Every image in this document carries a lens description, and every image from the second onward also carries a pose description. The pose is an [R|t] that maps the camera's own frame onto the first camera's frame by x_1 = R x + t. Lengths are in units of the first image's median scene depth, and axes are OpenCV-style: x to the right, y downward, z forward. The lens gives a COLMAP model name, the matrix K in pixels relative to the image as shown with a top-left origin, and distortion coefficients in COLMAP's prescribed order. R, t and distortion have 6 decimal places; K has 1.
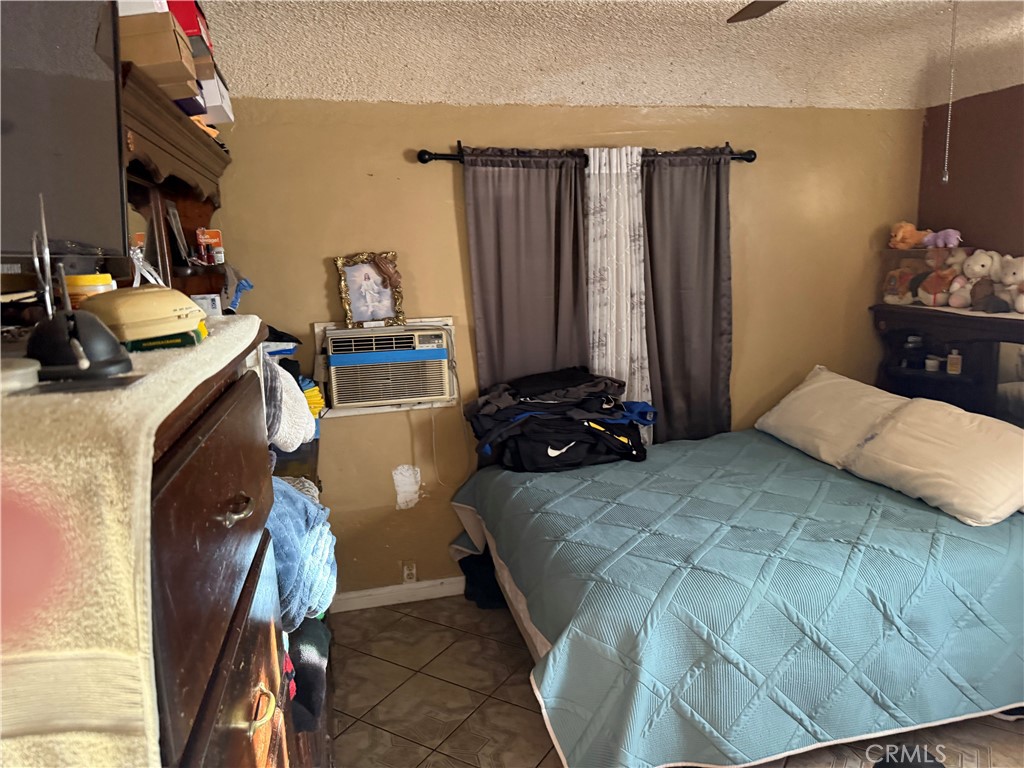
lens RADIAL K [[719.6, 0, 507.7], [0, 719.6, 384.5], [0, 0, 1]] dist [0.088184, -0.132976]
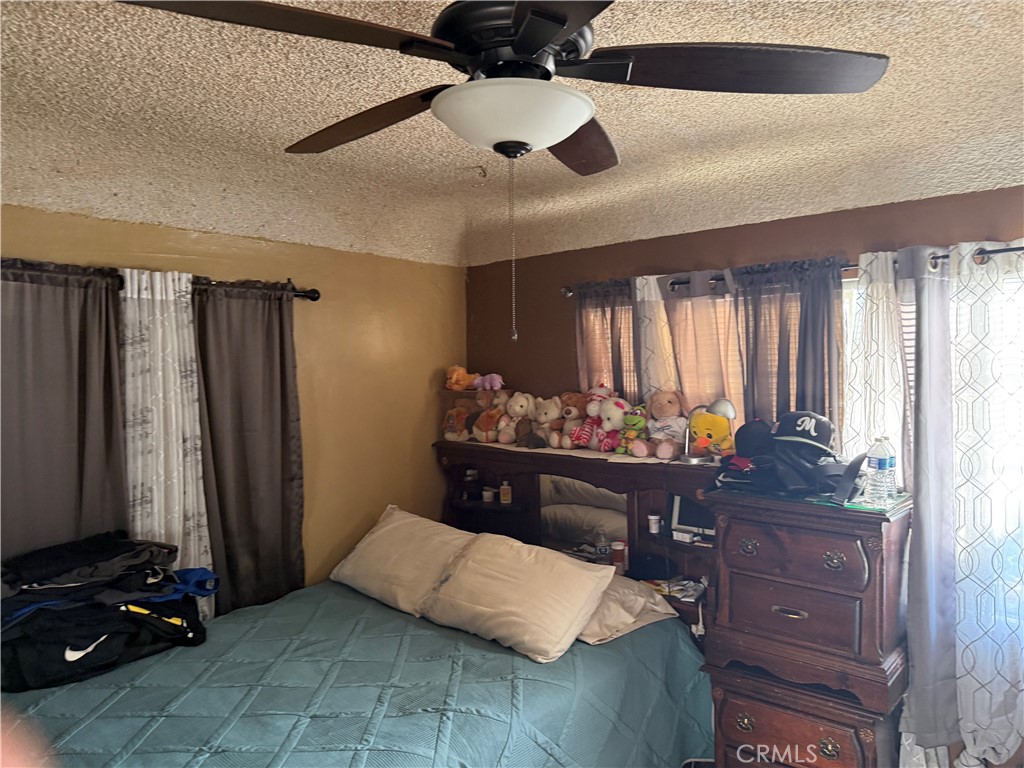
lens RADIAL K [[716.4, 0, 504.1], [0, 716.4, 392.4], [0, 0, 1]] dist [0.092233, -0.186228]
pose [[0.841145, 0.010001, 0.540717, 0.030168], [0.079217, 0.986766, -0.141481, -0.031479], [-0.534976, 0.161840, 0.829221, 0.096367]]
